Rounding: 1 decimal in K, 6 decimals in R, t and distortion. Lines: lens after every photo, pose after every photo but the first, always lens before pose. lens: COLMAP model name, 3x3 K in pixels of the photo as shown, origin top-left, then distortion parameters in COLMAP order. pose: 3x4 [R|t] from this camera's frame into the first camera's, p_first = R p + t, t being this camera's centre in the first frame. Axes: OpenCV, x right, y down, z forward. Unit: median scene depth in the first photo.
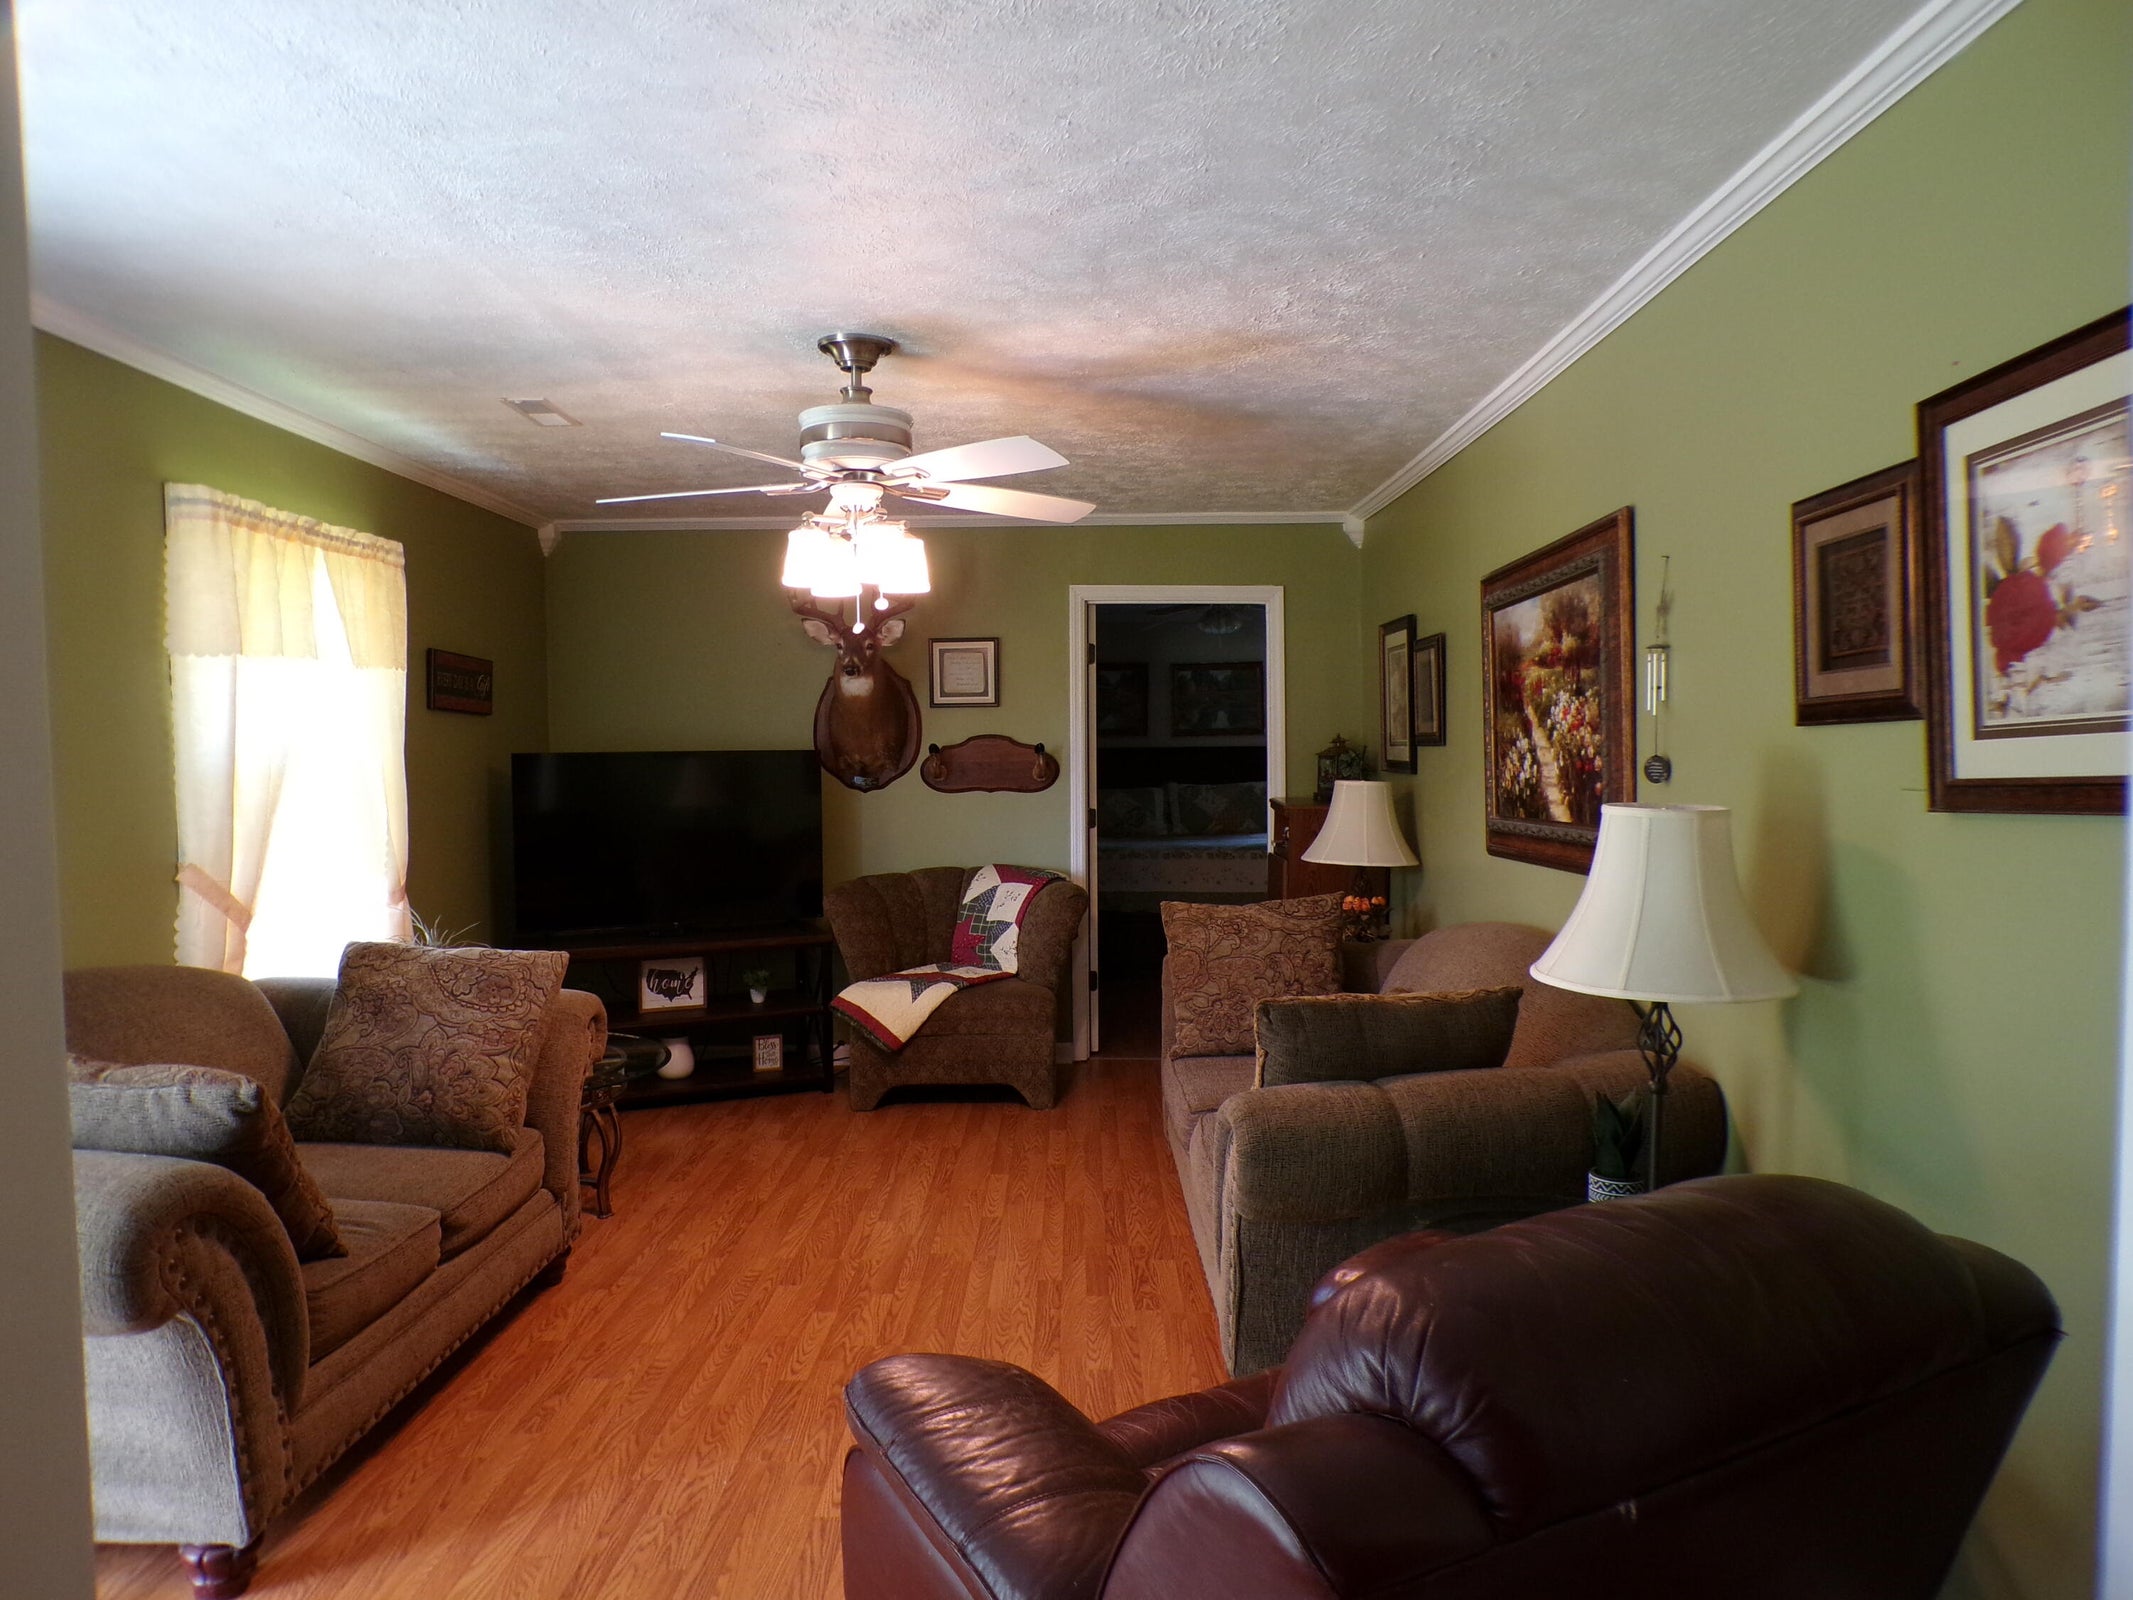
lens RADIAL K [[1426.6, 0, 1067.2], [0, 1426.6, 814.9], [0, 0, 1]] dist [-0.033441, 0.008227]
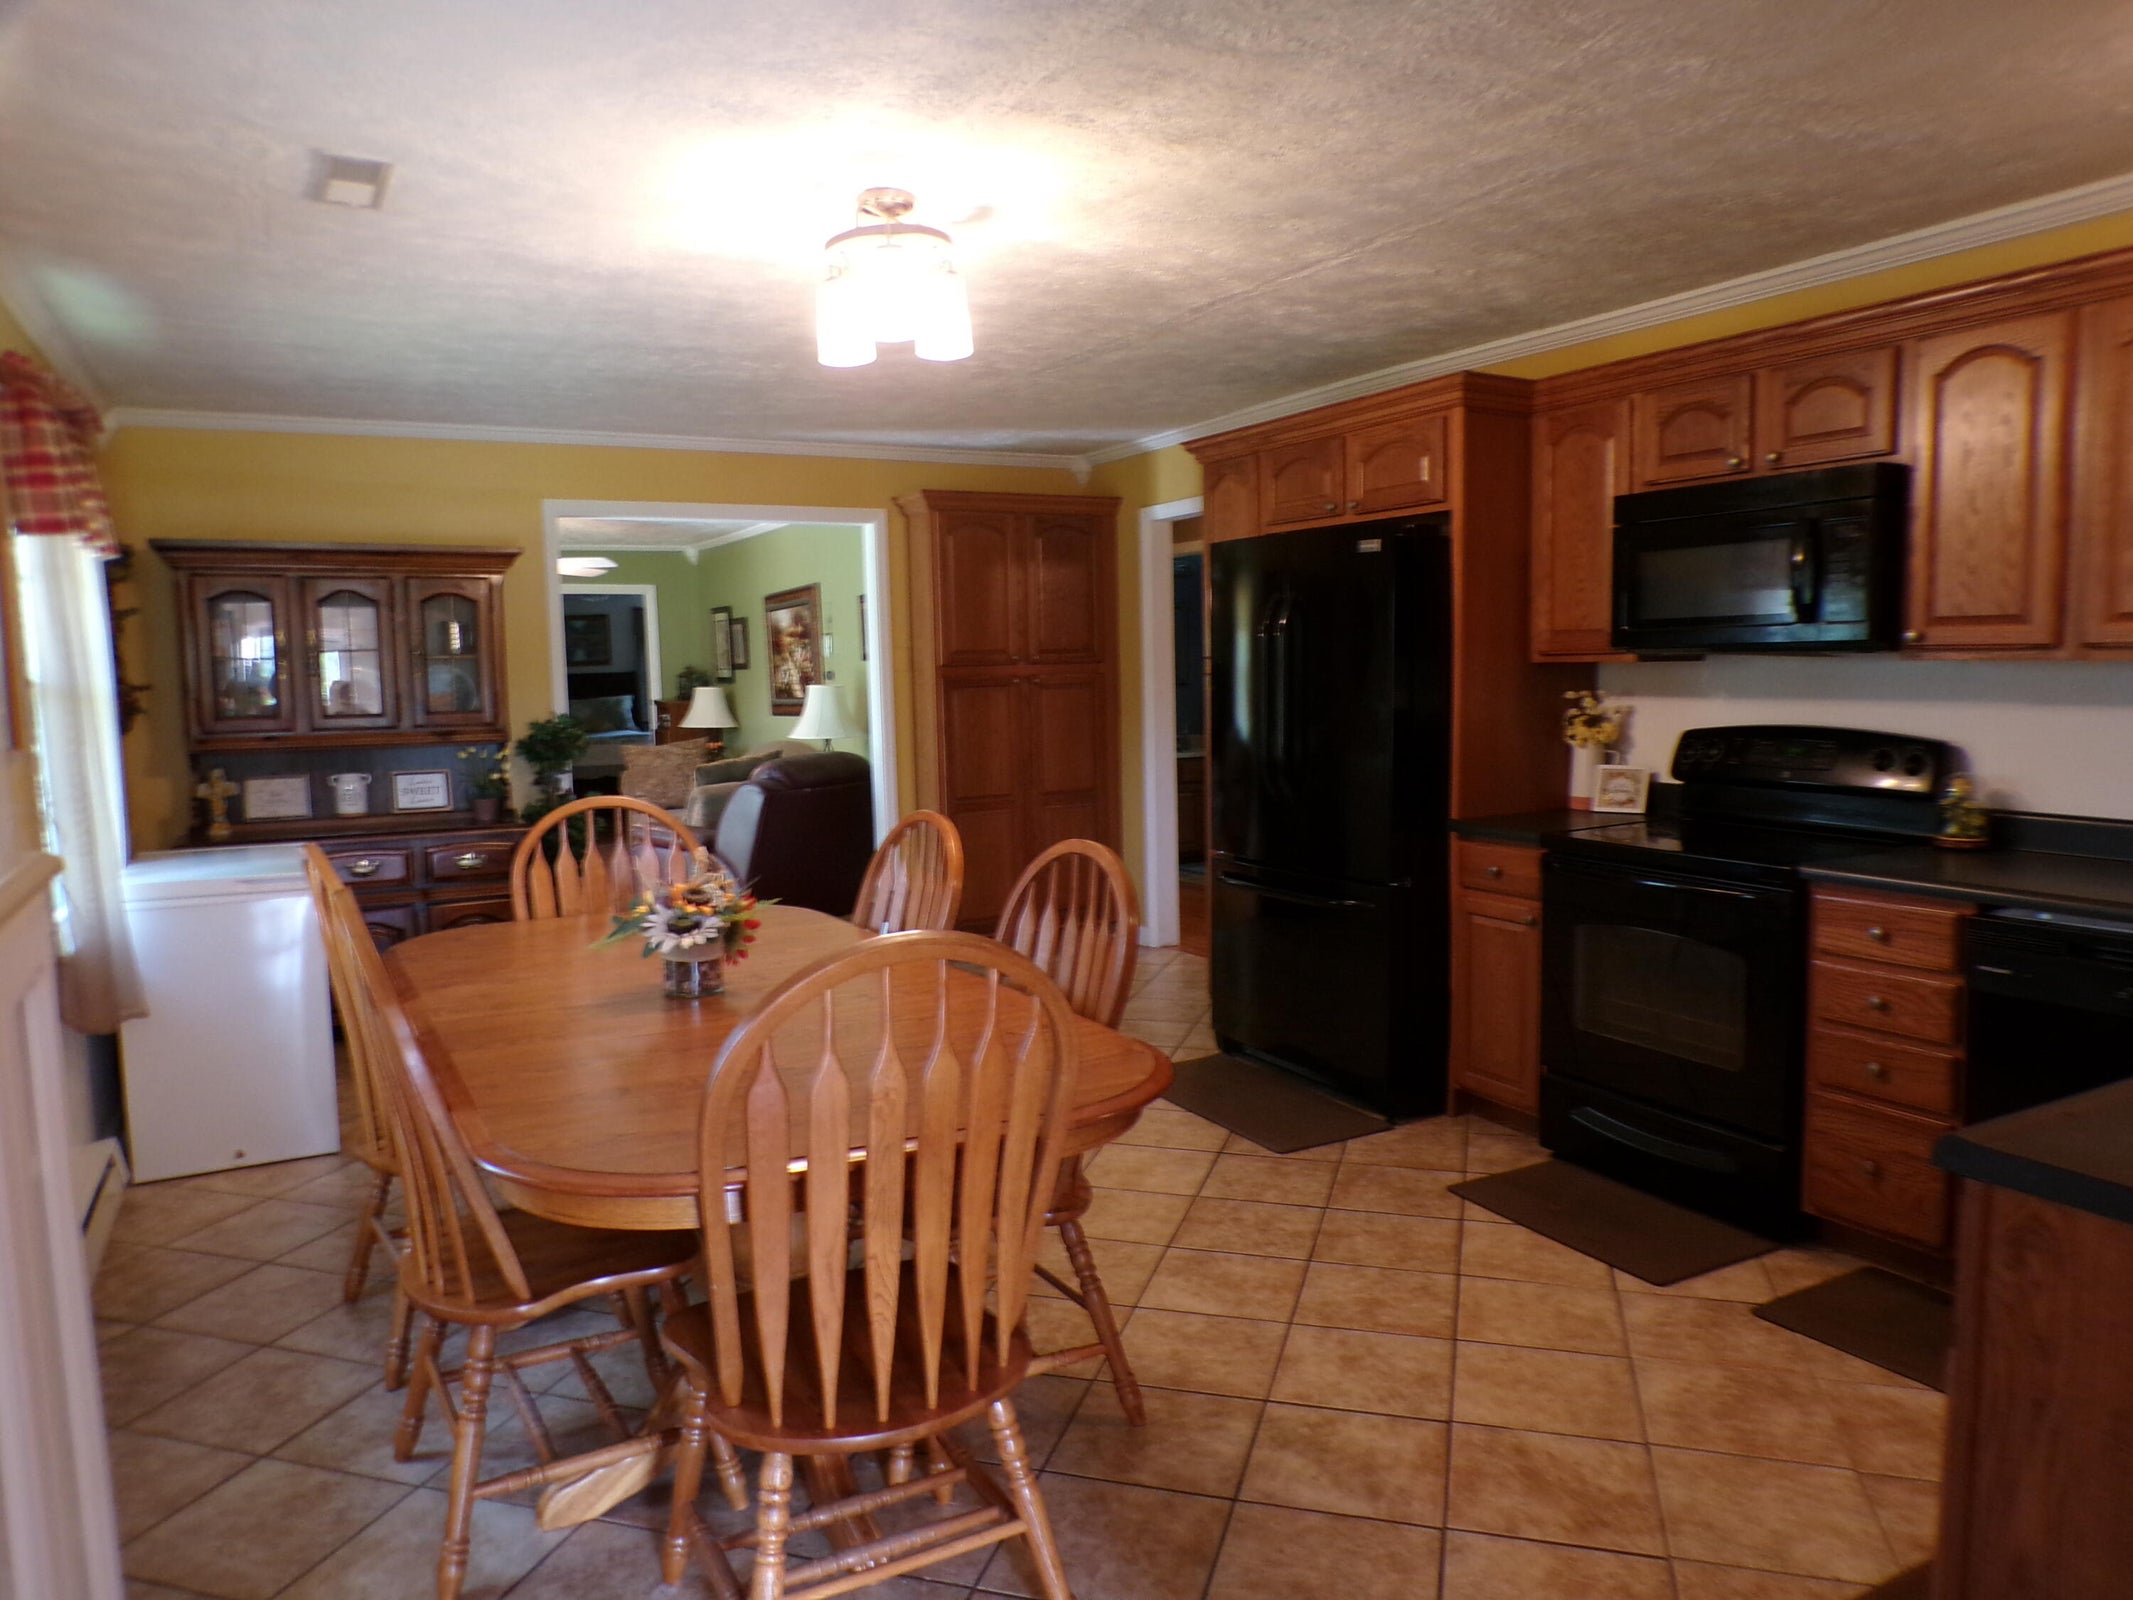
lens RADIAL K [[1426.6, 0, 1067.2], [0, 1426.6, 814.9], [0, 0, 1]] dist [-0.033441, 0.008227]
pose [[0.872612, -0.061941, 0.484471, -0.329090], [0.037435, 0.997490, 0.060105, 0.053110], [-0.486978, -0.034312, 0.872740, -0.996316]]
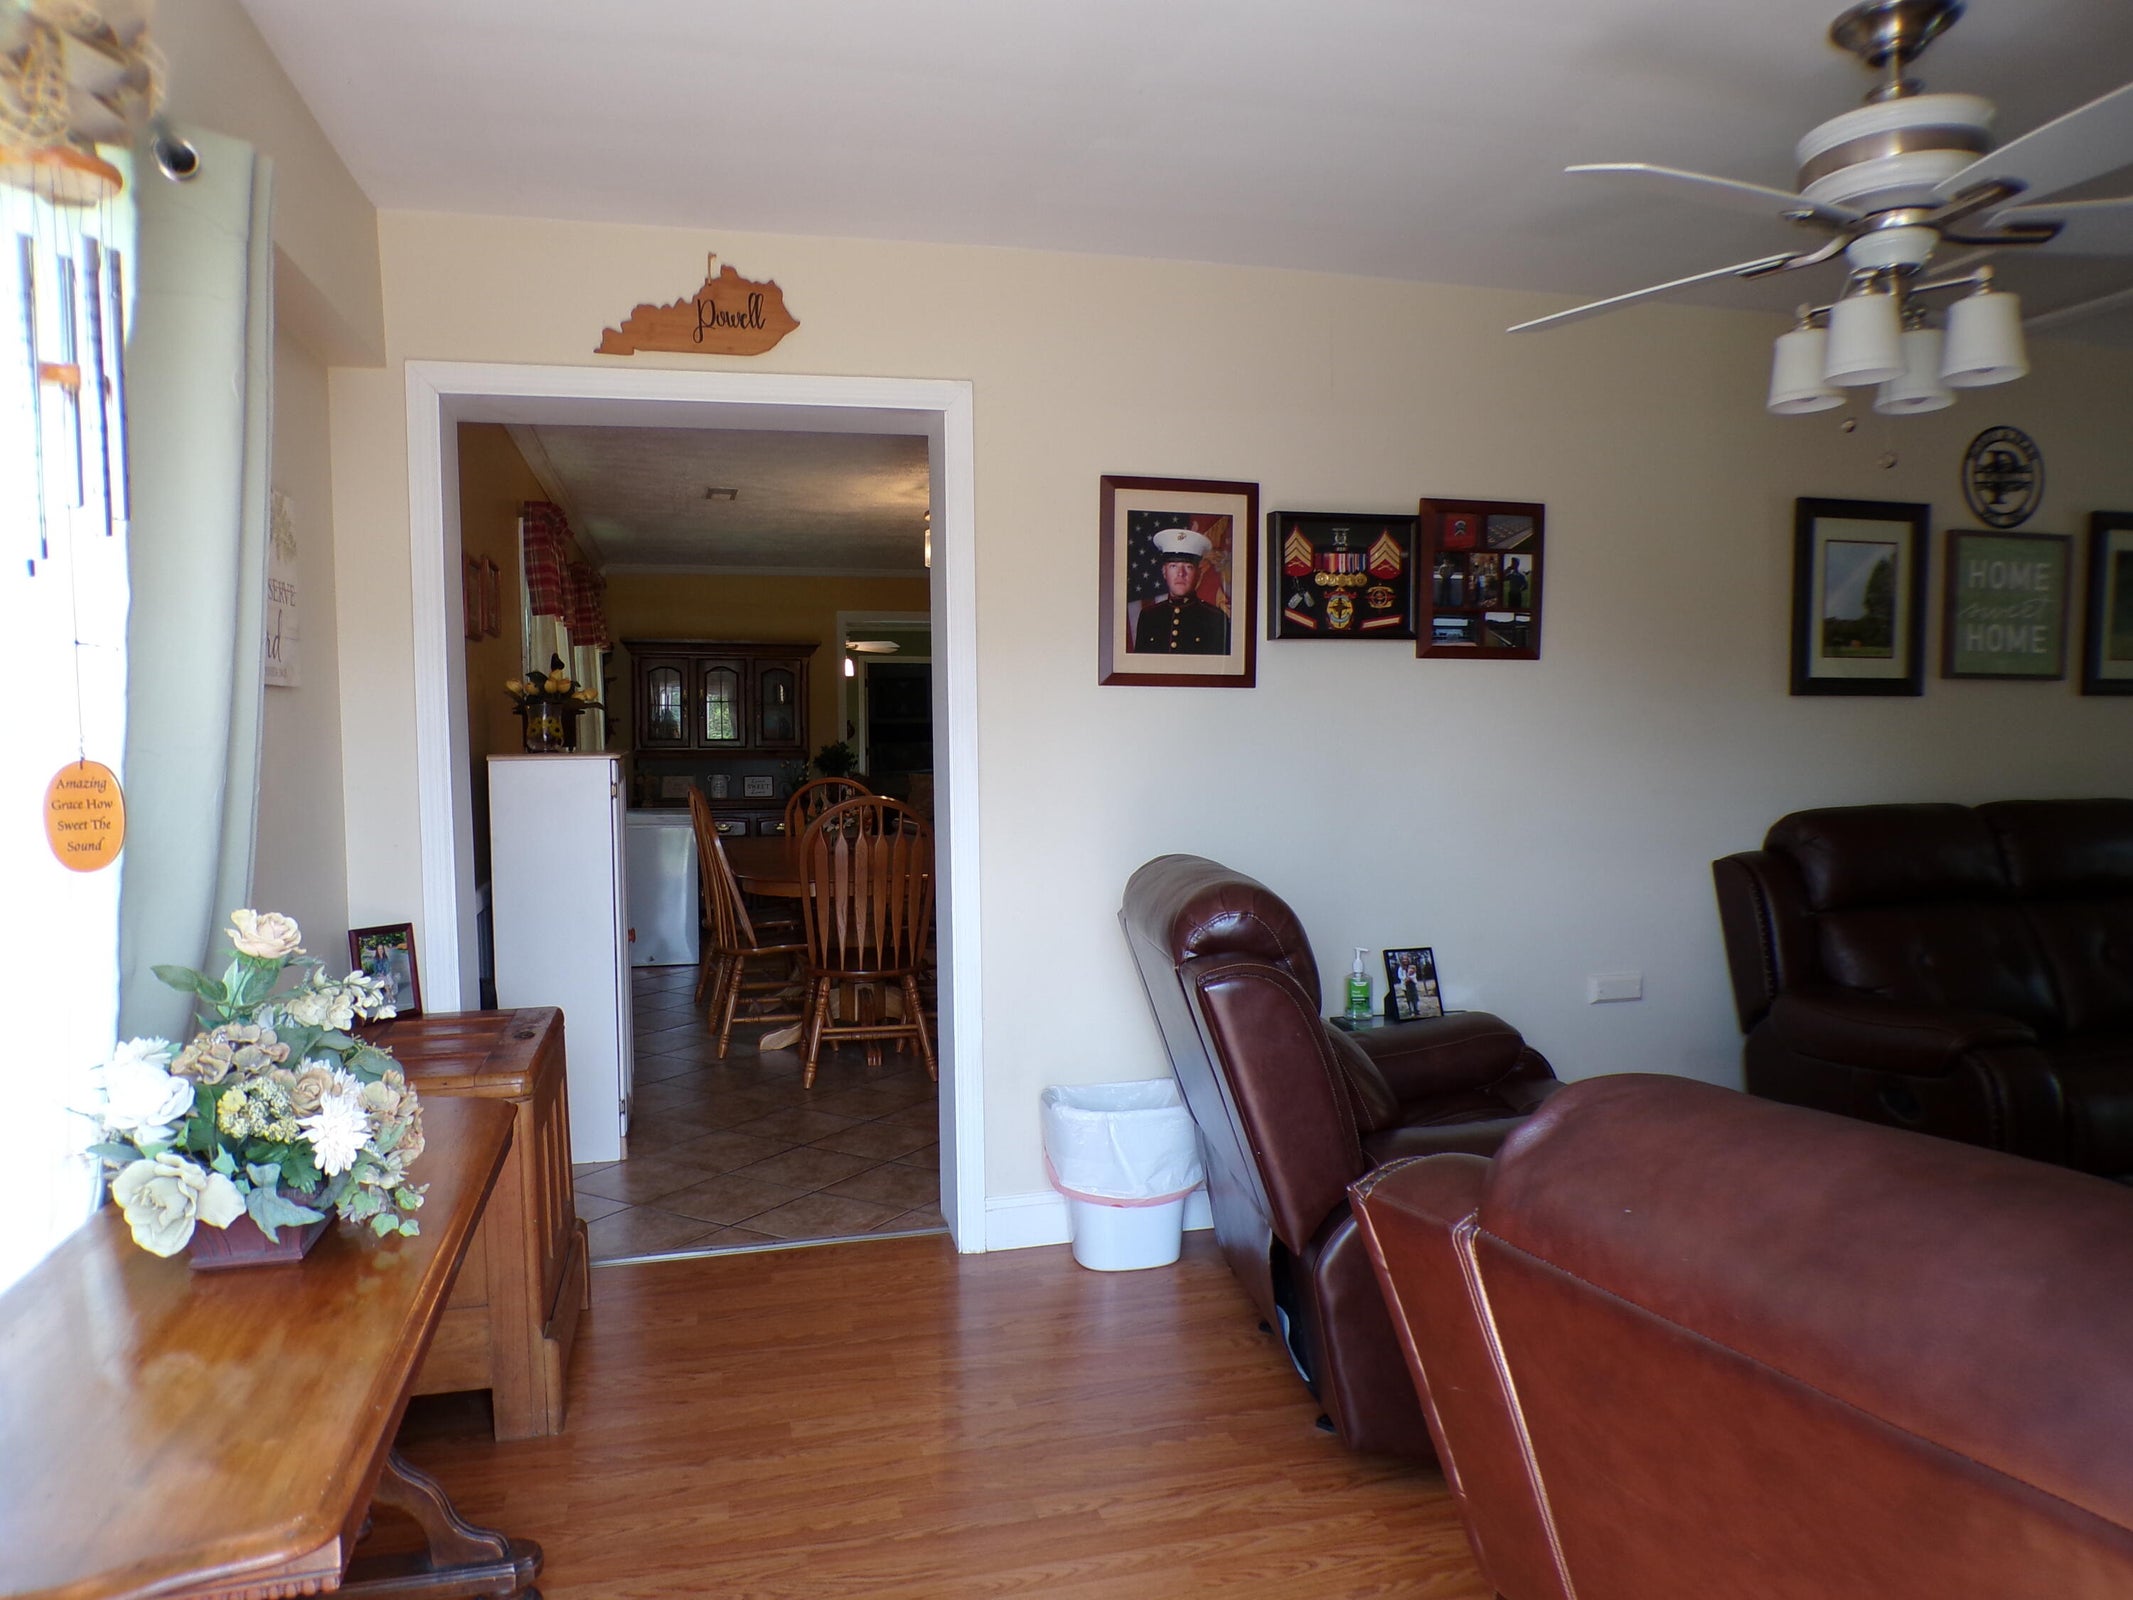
lens RADIAL K [[1426.6, 0, 1067.2], [0, 1426.6, 814.9], [0, 0, 1]] dist [-0.033441, 0.008227]
pose [[0.965012, -0.014010, 0.261832, -0.329937], [0.011181, 0.999862, 0.012292, 0.097826], [-0.261968, -0.008934, 0.965035, -1.632424]]
